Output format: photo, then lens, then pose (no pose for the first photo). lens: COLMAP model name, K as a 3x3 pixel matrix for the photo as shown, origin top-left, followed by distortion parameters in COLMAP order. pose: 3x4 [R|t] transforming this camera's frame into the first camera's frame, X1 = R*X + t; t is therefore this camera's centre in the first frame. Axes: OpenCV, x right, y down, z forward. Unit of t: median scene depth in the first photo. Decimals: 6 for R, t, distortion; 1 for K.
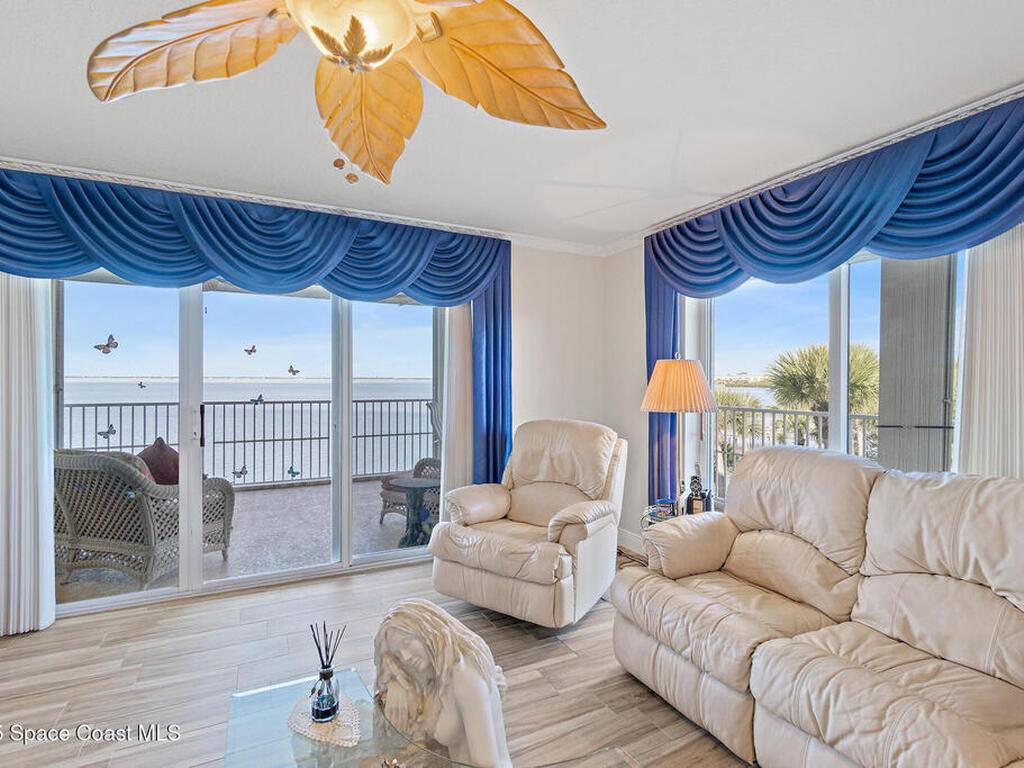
lens RADIAL K [[500.1, 0, 502.2], [0, 500.1, 378.5], [0, 0, 1]] dist [-0.004303, 0.001357]
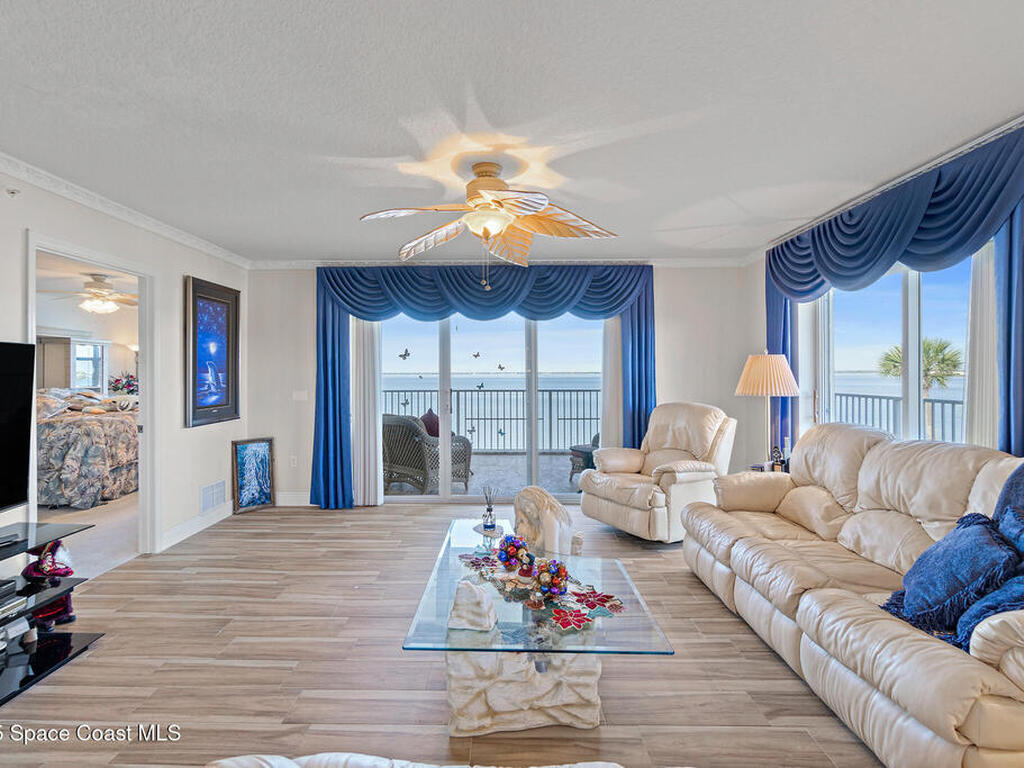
lens RADIAL K [[500.1, 0, 502.2], [0, 500.1, 378.5], [0, 0, 1]] dist [-0.004303, 0.001357]
pose [[0.890430, -0.003248, -0.455109, 0.316455], [0.009003, 0.999905, 0.010480, 0.002239], [0.455031, -0.013429, 0.890374, -0.413645]]
